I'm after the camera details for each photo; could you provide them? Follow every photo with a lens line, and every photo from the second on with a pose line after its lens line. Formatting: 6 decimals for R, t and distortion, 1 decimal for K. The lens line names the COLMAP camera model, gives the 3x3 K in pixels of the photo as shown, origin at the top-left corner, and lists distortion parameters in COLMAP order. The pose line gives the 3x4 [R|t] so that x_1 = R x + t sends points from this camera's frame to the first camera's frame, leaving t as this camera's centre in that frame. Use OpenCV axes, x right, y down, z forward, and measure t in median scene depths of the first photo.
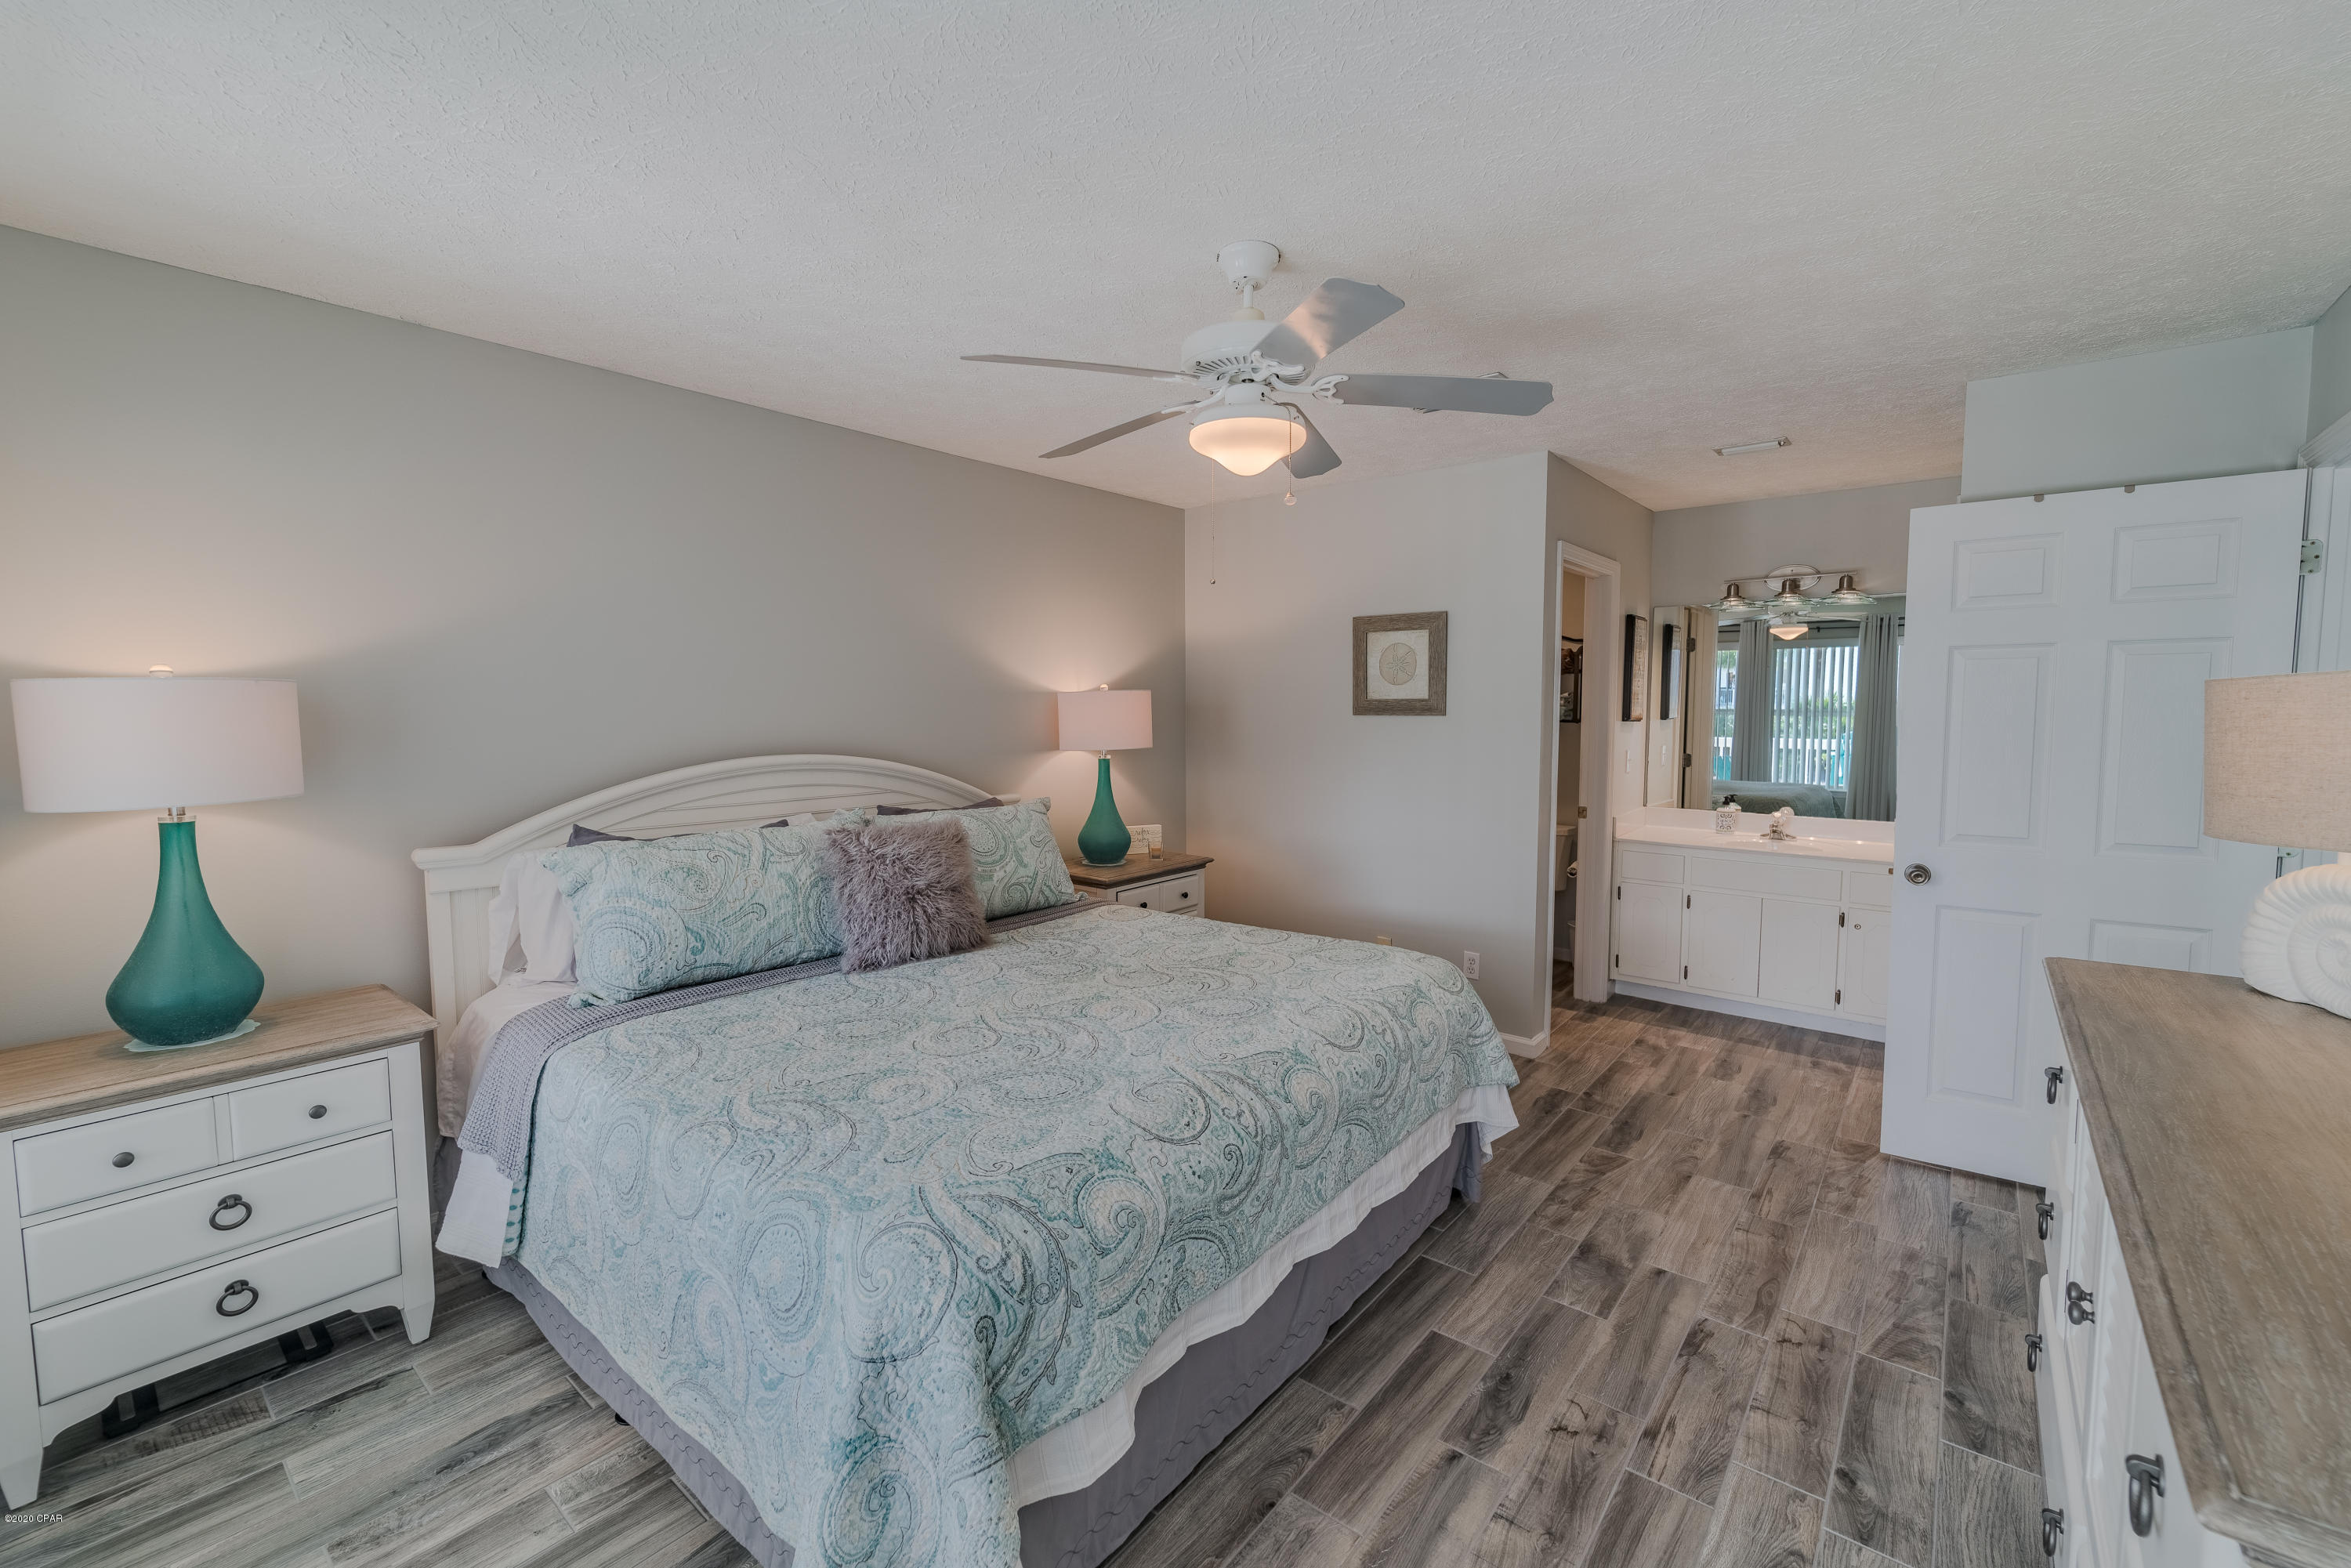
lens RADIAL K [[977.9, 0, 1184.5], [0, 977.9, 776.0], [0, 0, 1]] dist [0.002880, 0.000095]
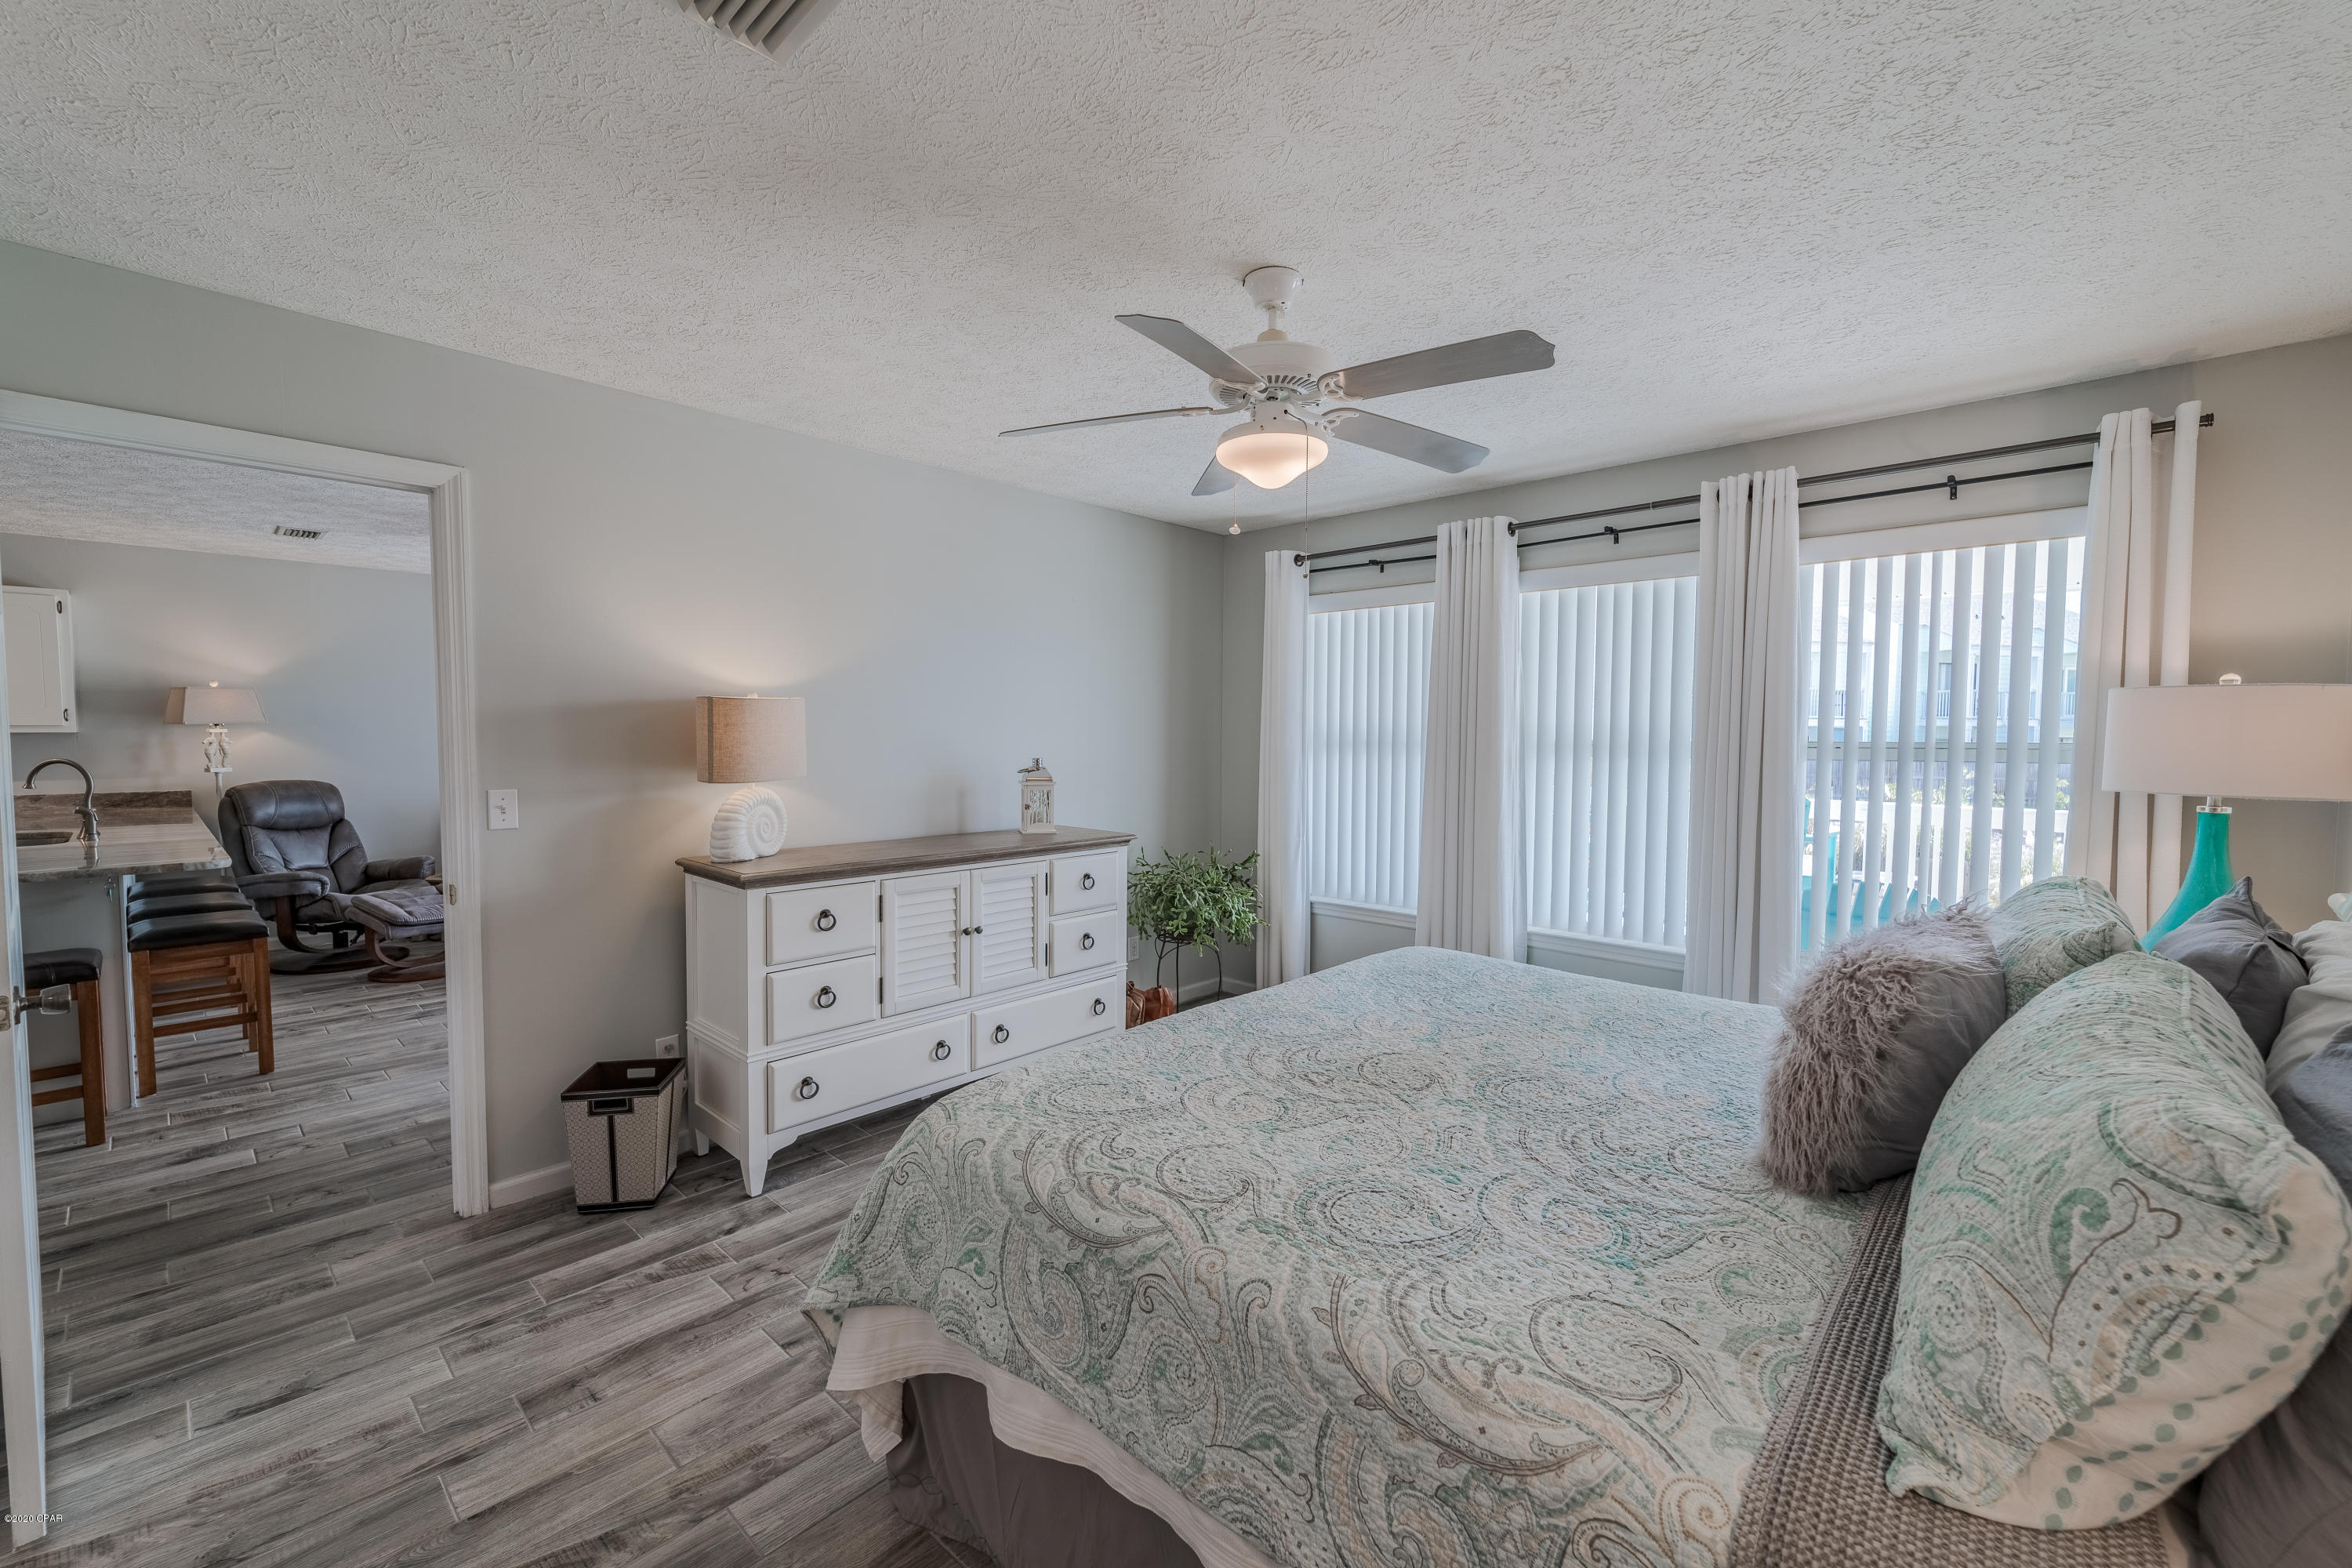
lens RADIAL K [[957.8, 0, 1161.0], [0, 957.8, 779.7], [0, 0, 1]] dist [0.000273, 0.000172]
pose [[-0.997059, -0.008032, 0.076210, 0.075243], [0.001512, 0.992237, 0.124353, -0.092427], [-0.076618, 0.124102, -0.989307, 1.502821]]
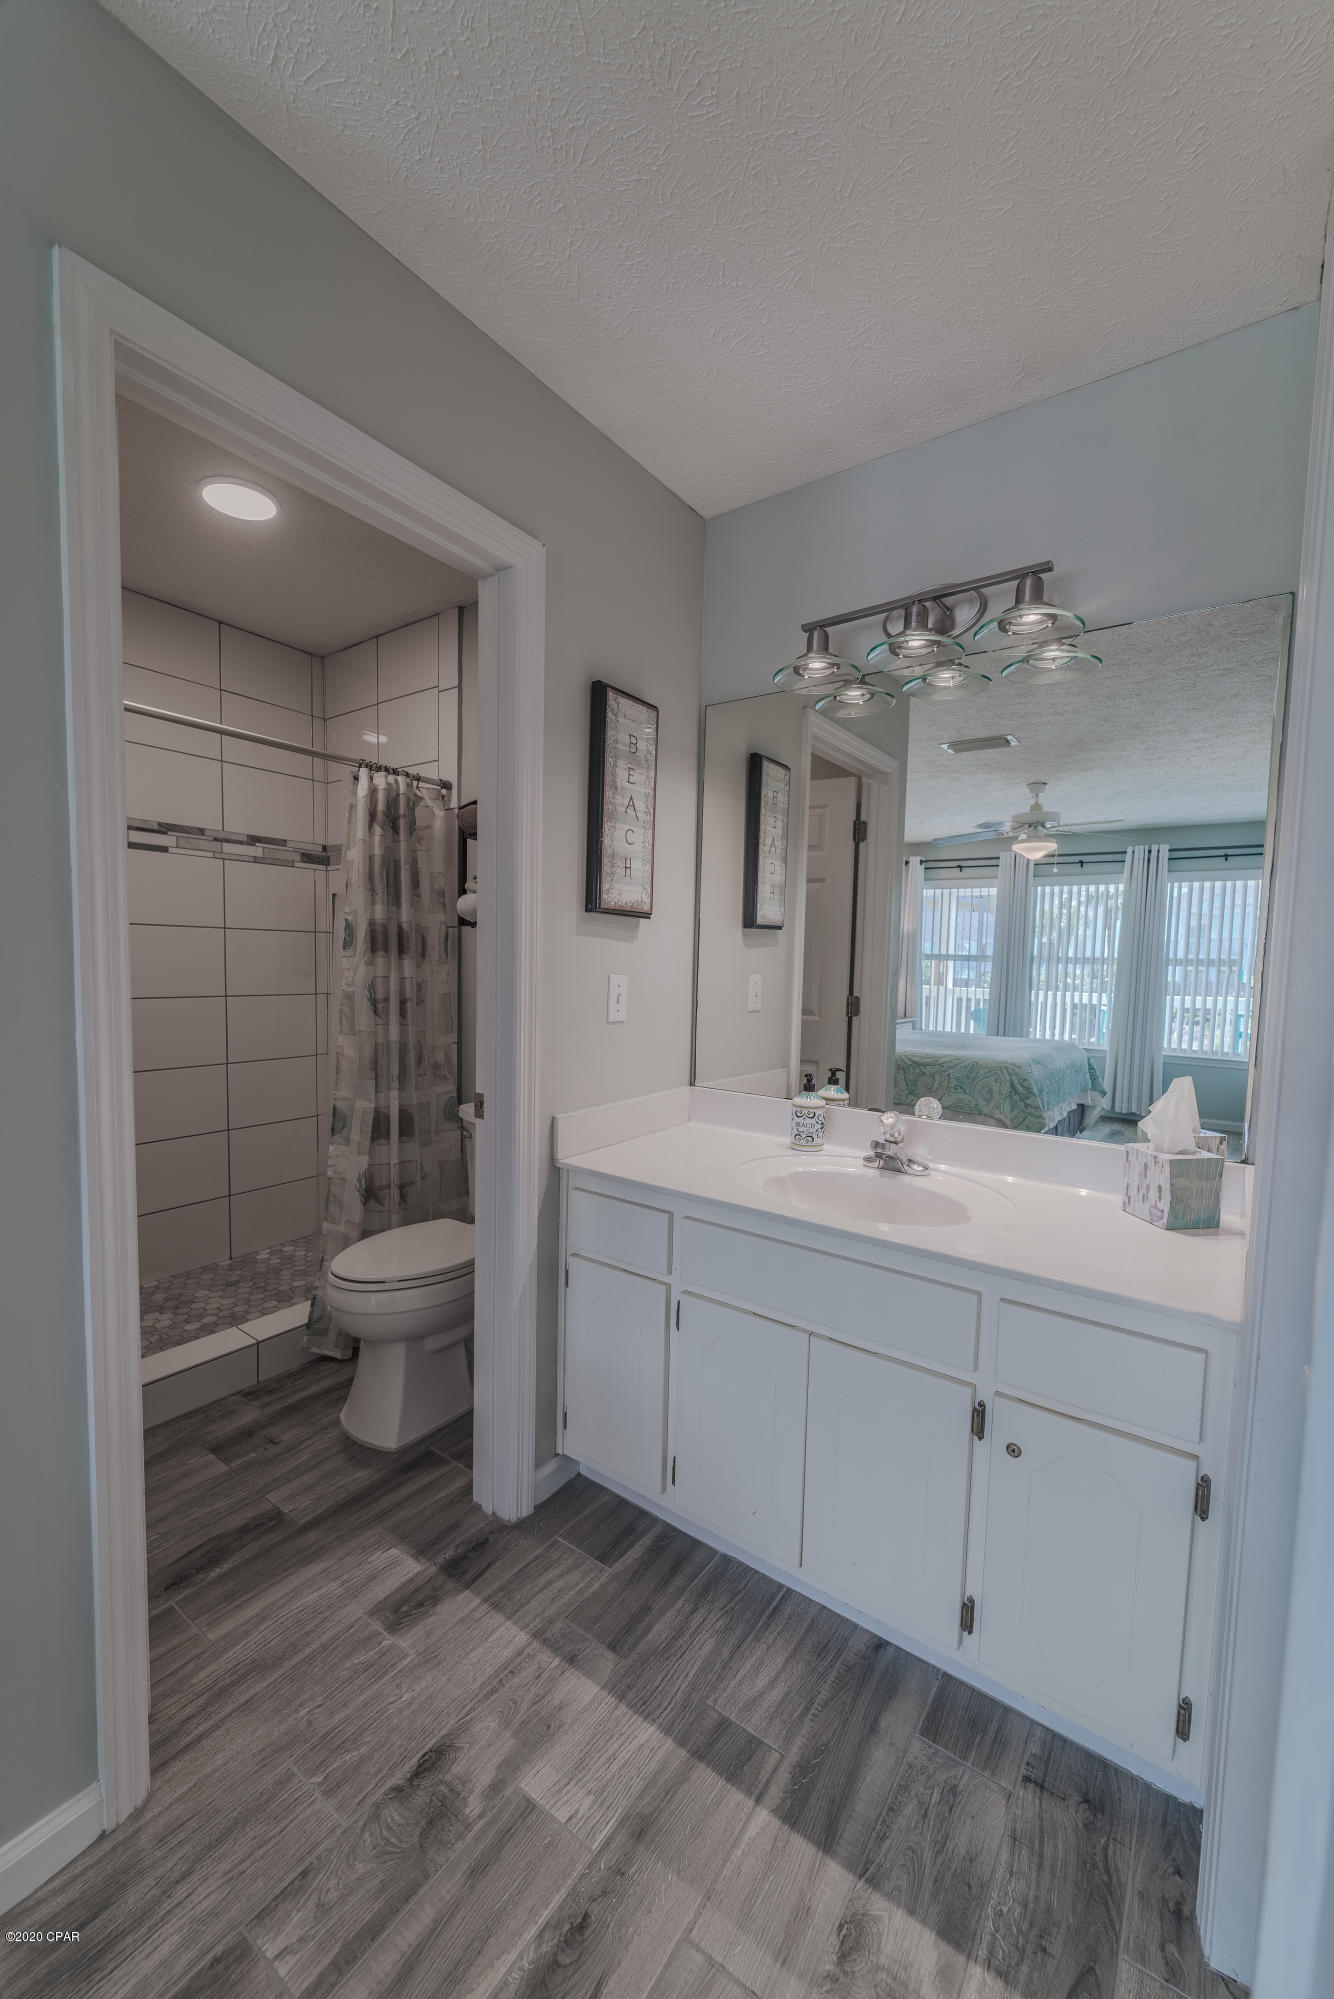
lens RADIAL K [[799.8, 0, 668.1], [0, 799.8, 1018.9], [0, 0, 1]] dist [0.001705, -0.000439]
pose [[0.997877, 0.022834, 0.060999, 0.752376], [-0.022725, 0.999739, -0.002485, -0.007897], [-0.061040, 0.001094, 0.998135, 0.992478]]
